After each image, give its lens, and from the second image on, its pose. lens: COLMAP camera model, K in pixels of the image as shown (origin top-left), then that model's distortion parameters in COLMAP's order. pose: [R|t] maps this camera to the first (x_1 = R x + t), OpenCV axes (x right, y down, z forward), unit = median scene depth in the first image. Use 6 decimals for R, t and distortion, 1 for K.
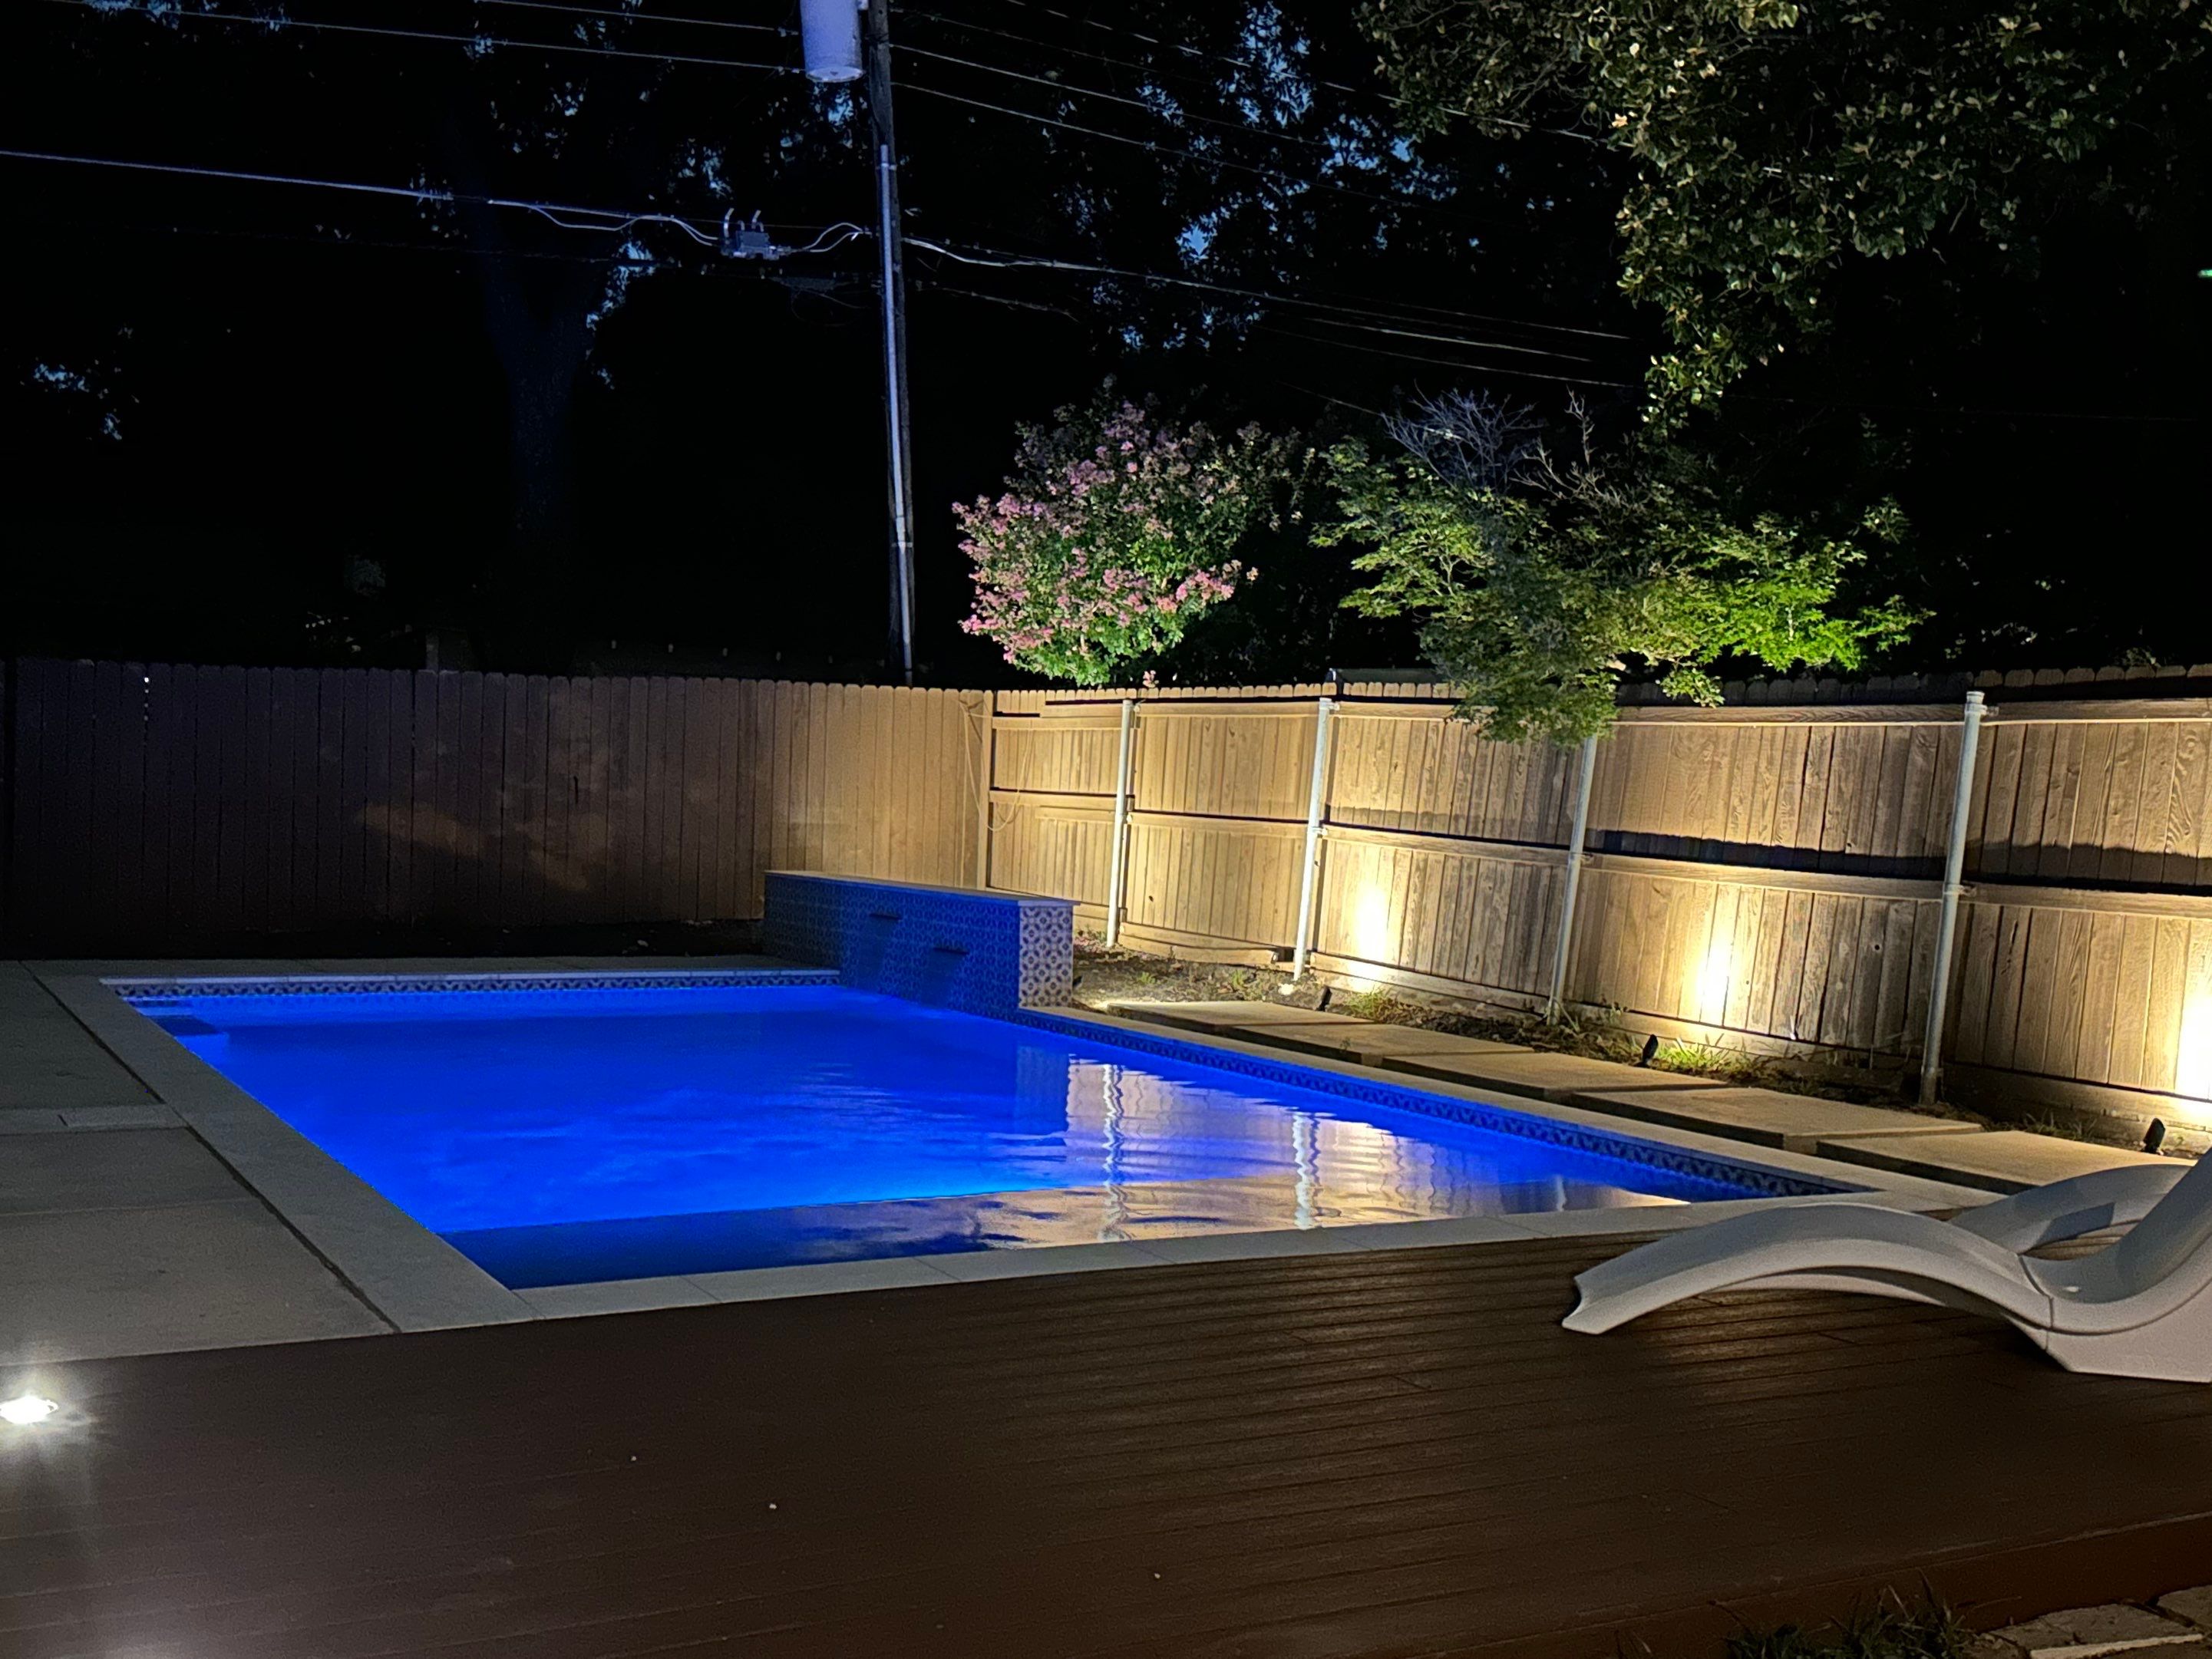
lens RADIAL K [[2437.9, 0, 1106.0], [0, 2437.9, 829.7], [0, 0, 1]] dist [0.006681, 0.000000]
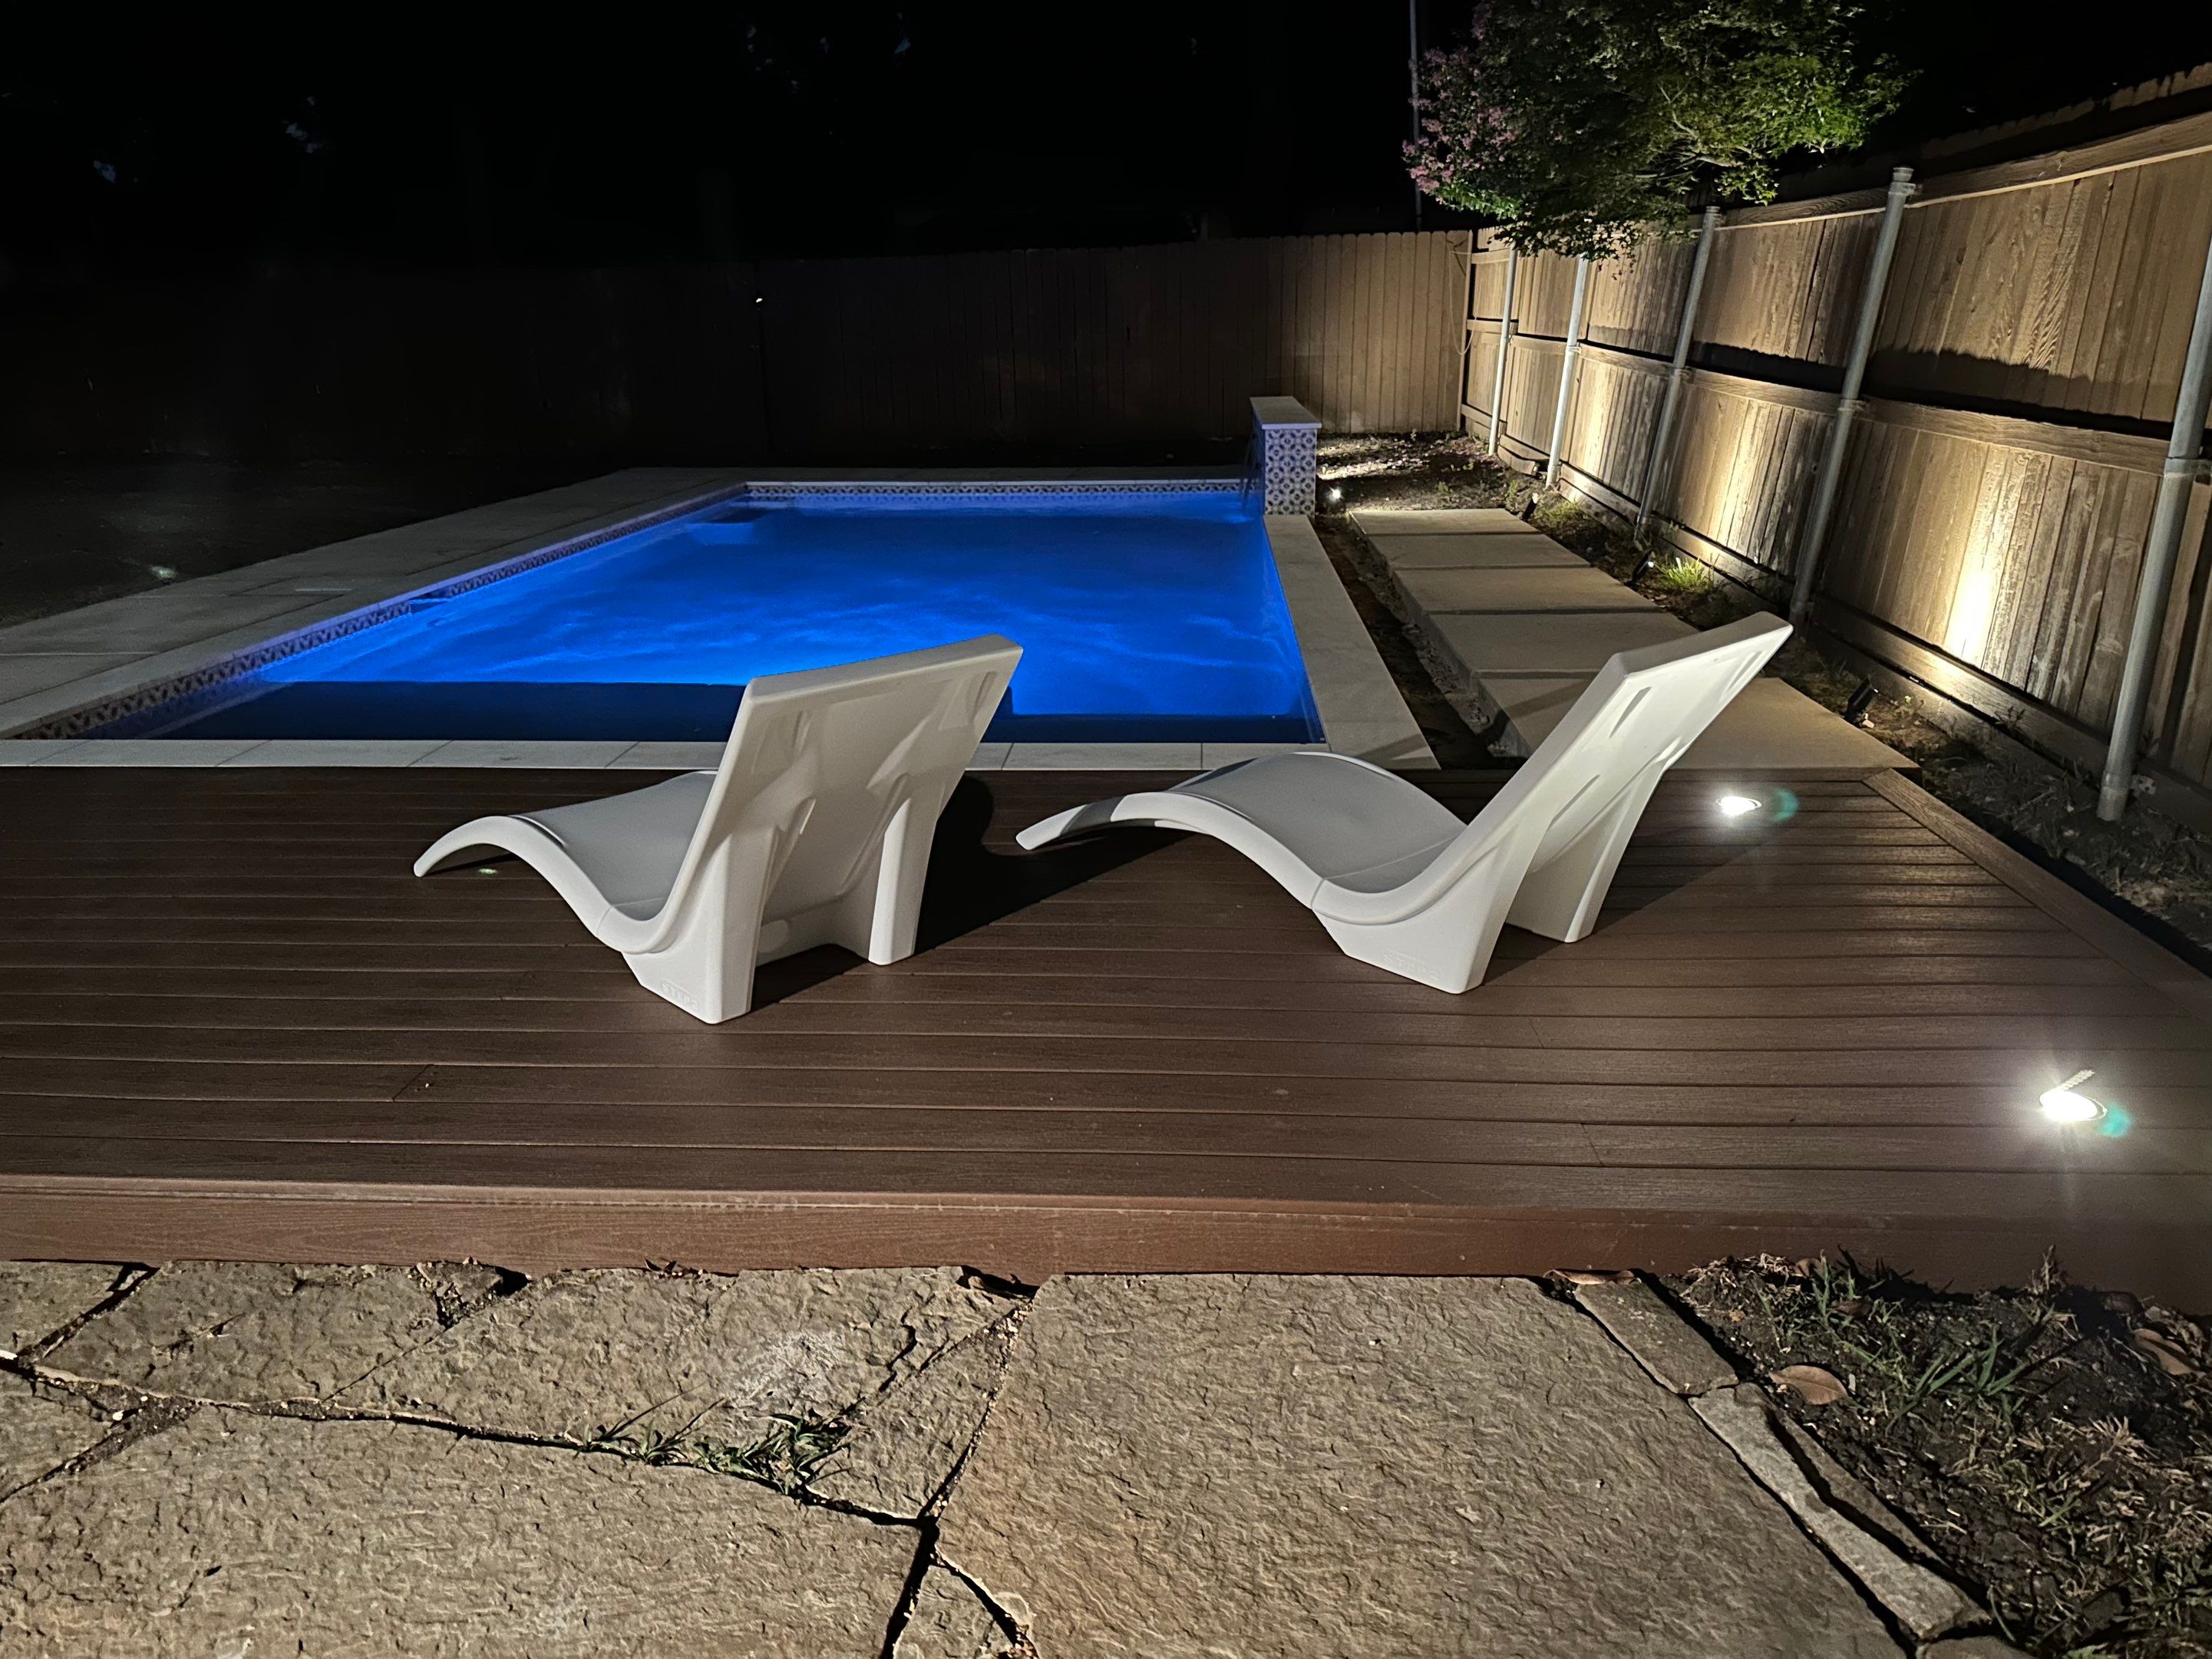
lens RADIAL K [[1708.7, 0, 1106.0], [0, 1708.7, 829.6], [0, 0, 1]] dist [-0.009372, -0.009758]
pose [[0.827168, 0.107511, -0.551574, 0.380786], [0.047607, 0.964593, 0.259411, -0.000170], [0.559934, -0.240835, 0.792763, 0.245349]]
